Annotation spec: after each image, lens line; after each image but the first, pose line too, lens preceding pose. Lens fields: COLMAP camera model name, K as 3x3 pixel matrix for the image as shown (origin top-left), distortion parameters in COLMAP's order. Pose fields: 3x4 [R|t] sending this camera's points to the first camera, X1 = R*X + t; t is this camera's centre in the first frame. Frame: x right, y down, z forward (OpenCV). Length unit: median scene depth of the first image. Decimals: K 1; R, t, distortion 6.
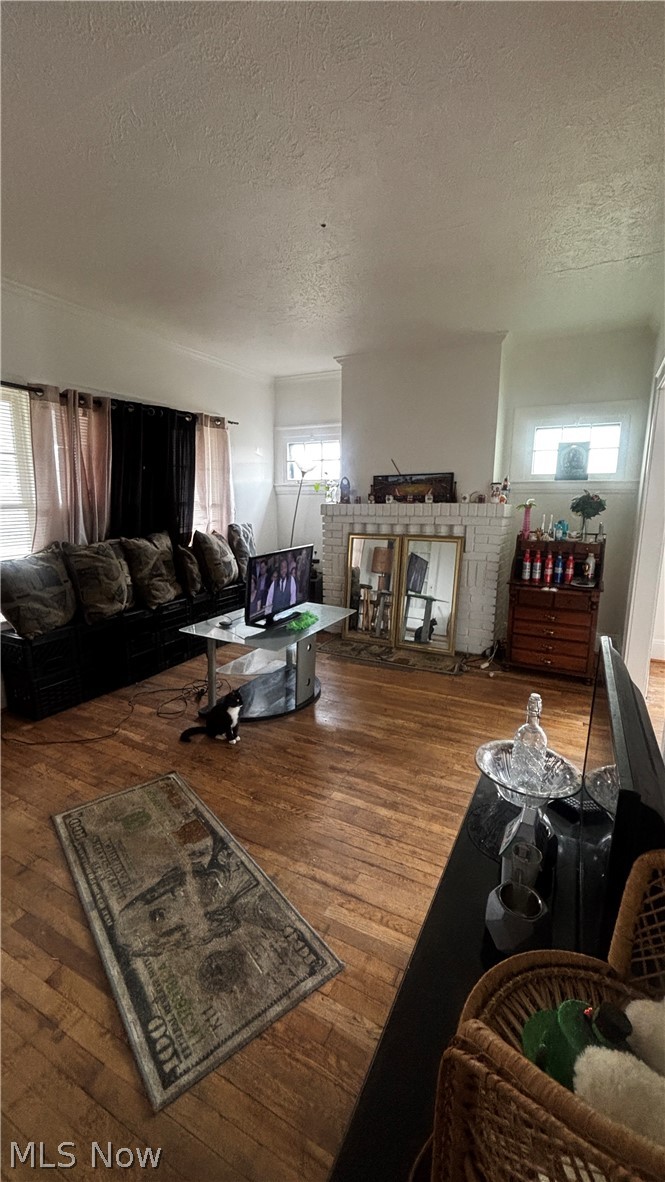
lens RADIAL K [[475.7, 0, 330.5], [0, 475.7, 592.5], [0, 0, 1]] dist [-0.001054, 0.001009]
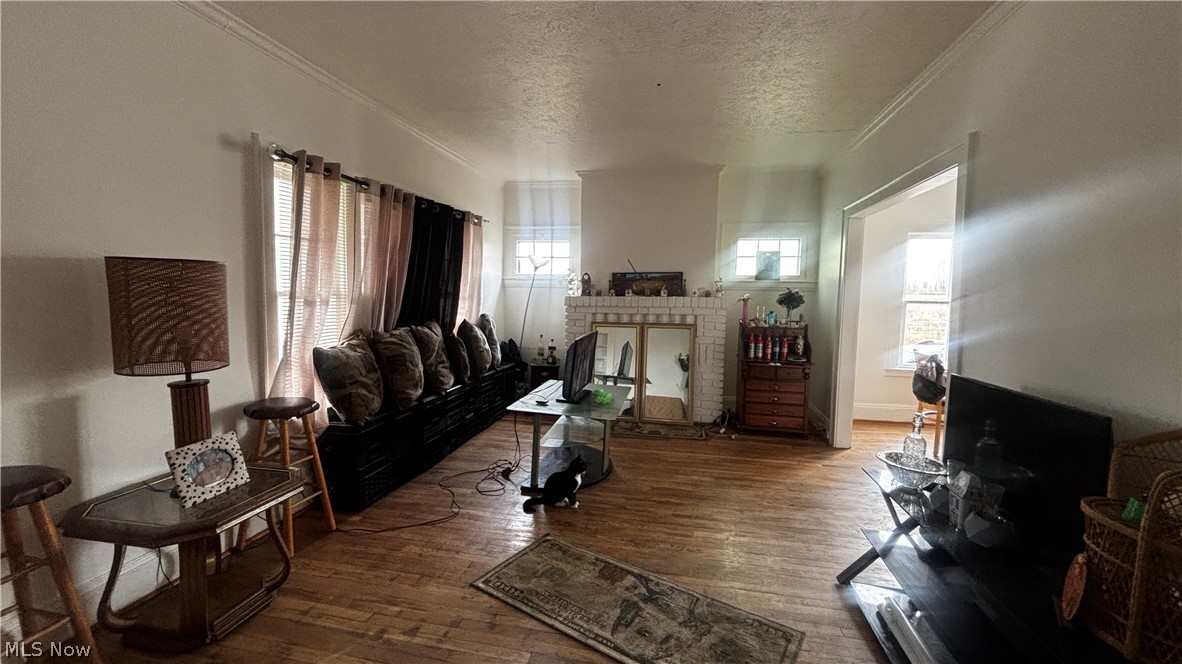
lens RADIAL K [[475.7, 0, 590.7], [0, 475.7, 331.1], [0, 0, 1]] dist [-0.001054, 0.001009]
pose [[0.958872, -0.007823, 0.283731, -0.350046], [0.040451, 0.993183, -0.109322, 0.022962], [-0.280941, 0.116303, 0.952652, -0.078950]]
